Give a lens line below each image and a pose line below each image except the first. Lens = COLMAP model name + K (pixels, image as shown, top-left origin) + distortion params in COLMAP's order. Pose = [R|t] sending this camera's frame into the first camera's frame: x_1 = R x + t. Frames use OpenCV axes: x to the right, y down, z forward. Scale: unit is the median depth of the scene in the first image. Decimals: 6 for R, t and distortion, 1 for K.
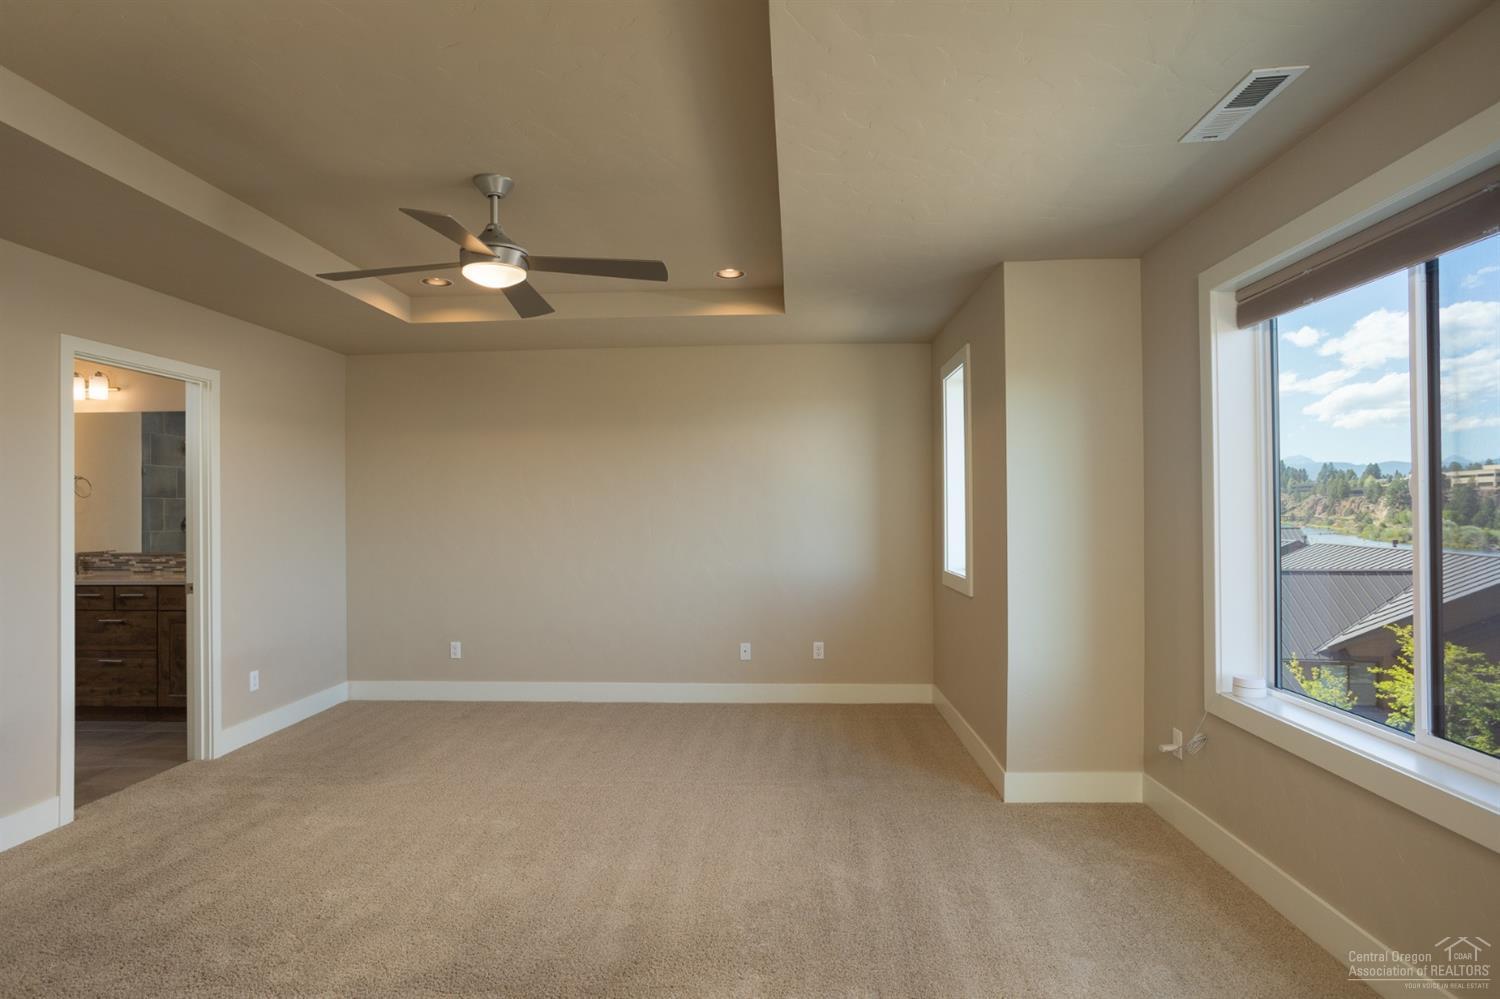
lens RADIAL K [[822.3, 0, 750.4], [0, 822.3, 503.8], [0, 0, 1]] dist [-0.006249, -0.001046]
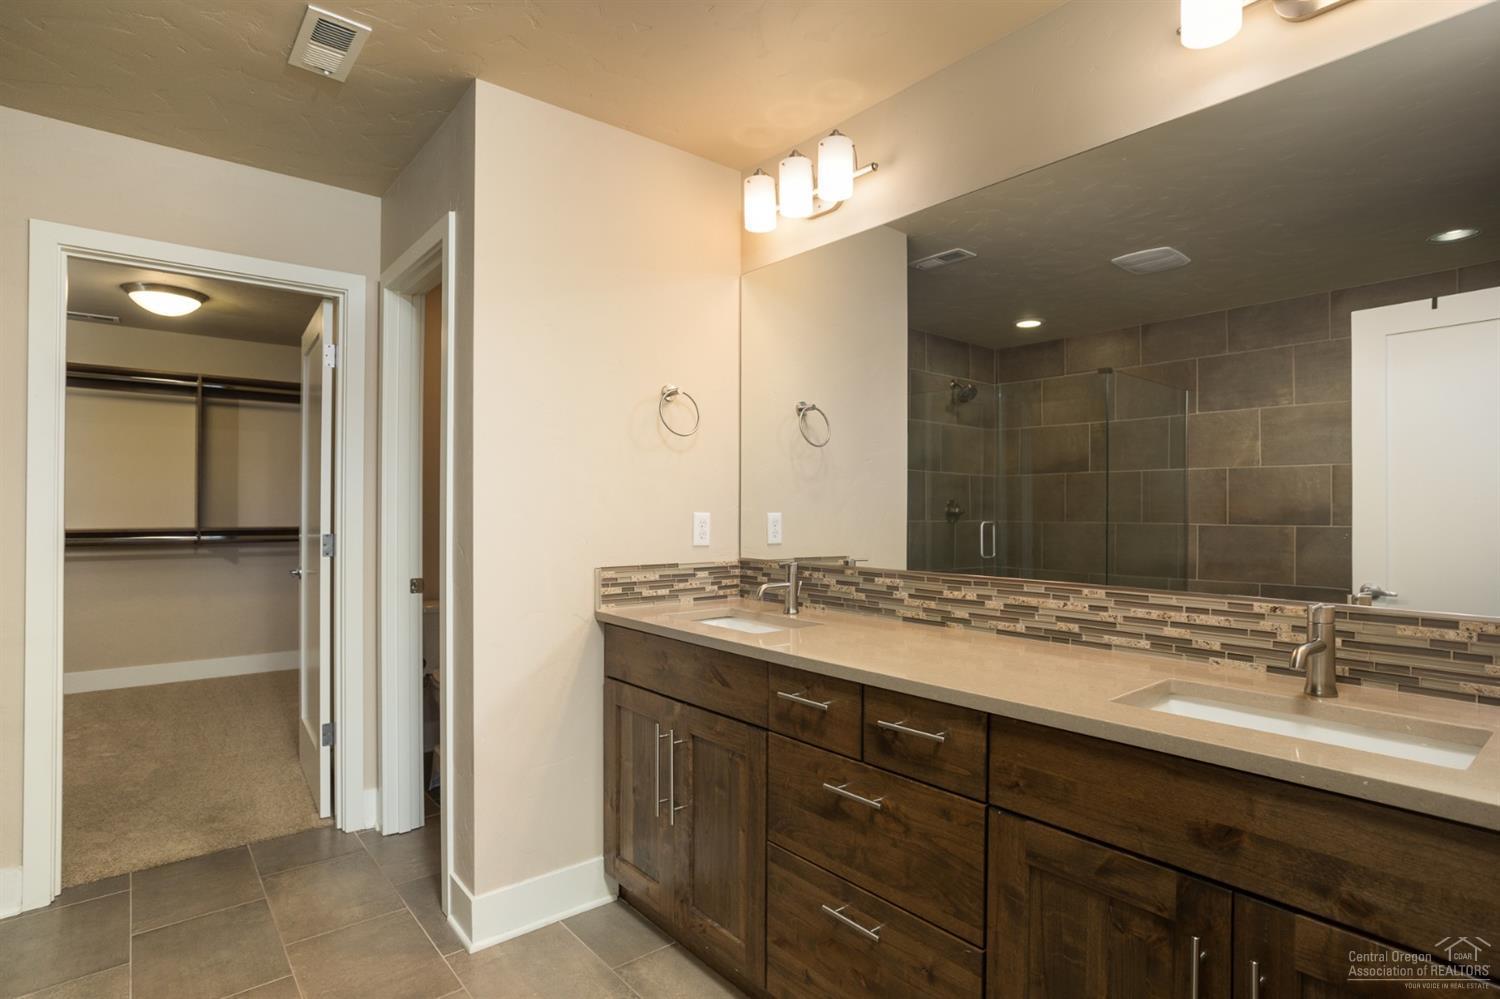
lens RADIAL K [[766.1, 0, 748.7], [0, 766.1, 501.9], [0, 0, 1]] dist [-0.003488, -0.000077]
pose [[0.684279, 0.004474, -0.729207, -0.533724], [-0.003320, 0.999990, 0.003021, 0.025565], [0.729213, 0.000354, 0.684287, 0.691039]]
